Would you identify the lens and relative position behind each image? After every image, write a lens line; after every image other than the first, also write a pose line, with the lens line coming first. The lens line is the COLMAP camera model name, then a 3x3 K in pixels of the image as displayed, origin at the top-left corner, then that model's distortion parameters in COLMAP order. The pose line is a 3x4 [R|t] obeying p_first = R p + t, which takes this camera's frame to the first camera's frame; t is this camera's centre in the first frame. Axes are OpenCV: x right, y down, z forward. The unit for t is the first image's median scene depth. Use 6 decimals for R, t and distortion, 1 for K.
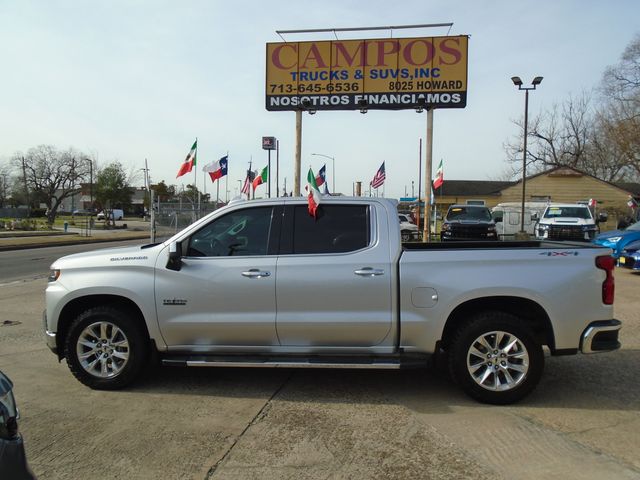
lens RADIAL K [[485.2, 0, 320.0], [0, 485.2, 240.0], [0, 0, 1]] dist [-0.007187, -0.004409]
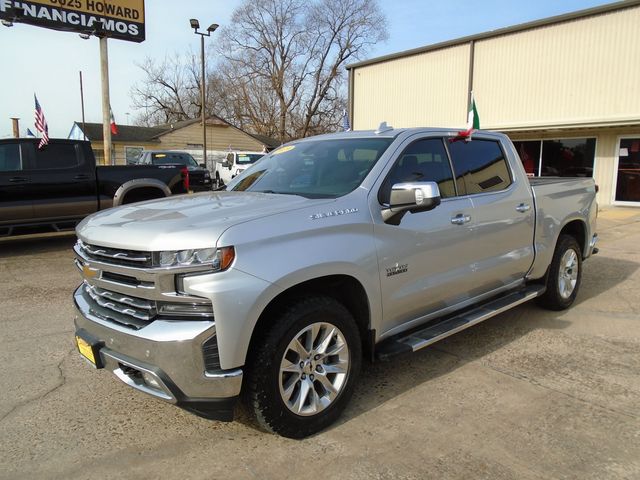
lens RADIAL K [[485.2, 0, 320.0], [0, 485.2, 240.0], [0, 0, 1]] dist [-0.007187, -0.004409]
pose [[0.674117, -0.114627, 0.729676, -0.181899], [0.040066, 0.992105, 0.118837, -0.000451], [-0.737537, -0.050875, 0.673387, 0.126549]]
